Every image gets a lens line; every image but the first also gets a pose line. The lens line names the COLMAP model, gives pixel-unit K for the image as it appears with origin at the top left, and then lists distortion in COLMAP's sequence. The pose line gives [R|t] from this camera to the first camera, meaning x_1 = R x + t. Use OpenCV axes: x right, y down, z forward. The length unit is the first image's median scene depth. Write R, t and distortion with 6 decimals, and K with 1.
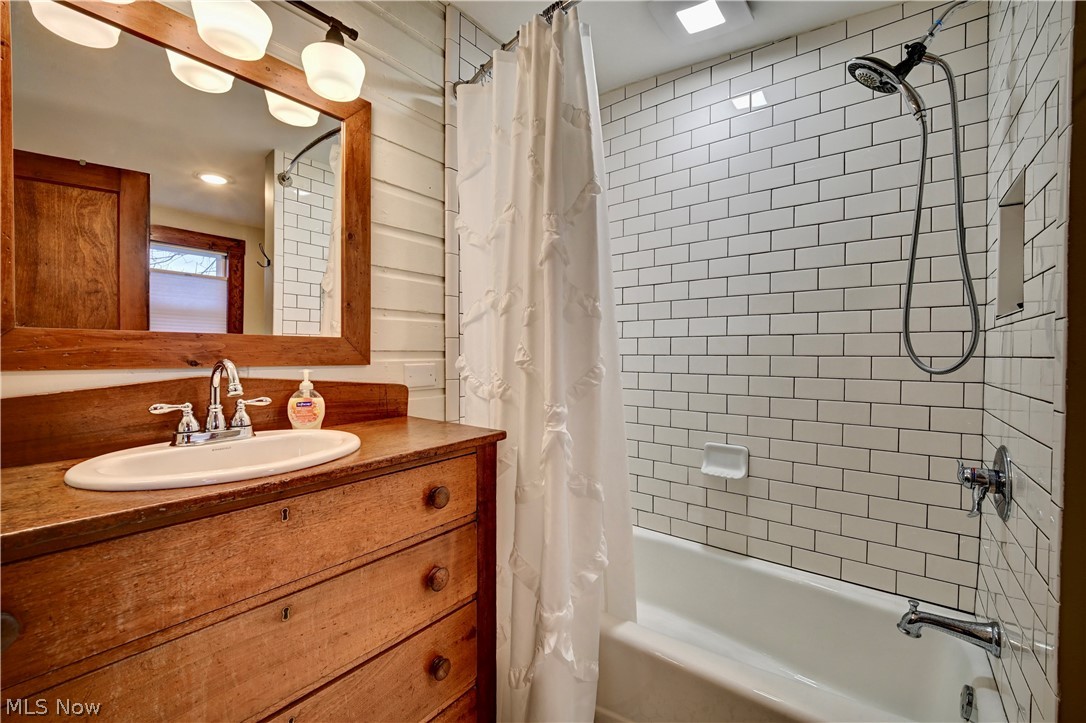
lens RADIAL K [[437.5, 0, 547.5], [0, 437.5, 357.4], [0, 0, 1]] dist [-0.023402, -0.002119]
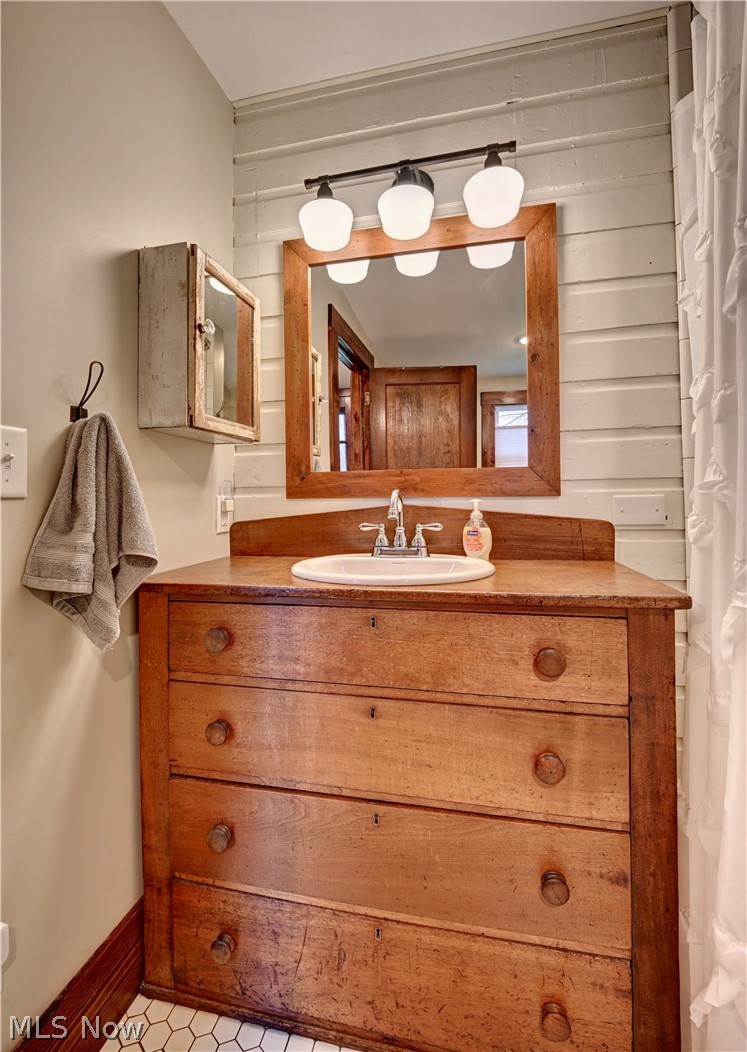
lens RADIAL K [[456.1, 0, 380.5], [0, 456.1, 490.2], [0, 0, 1]] dist [-0.018402, -0.002001]
pose [[0.430187, -0.026859, -0.902340, 0.329158], [0.002046, 0.999584, -0.028778, 0.038537], [0.902738, 0.010534, 0.430062, 0.354231]]
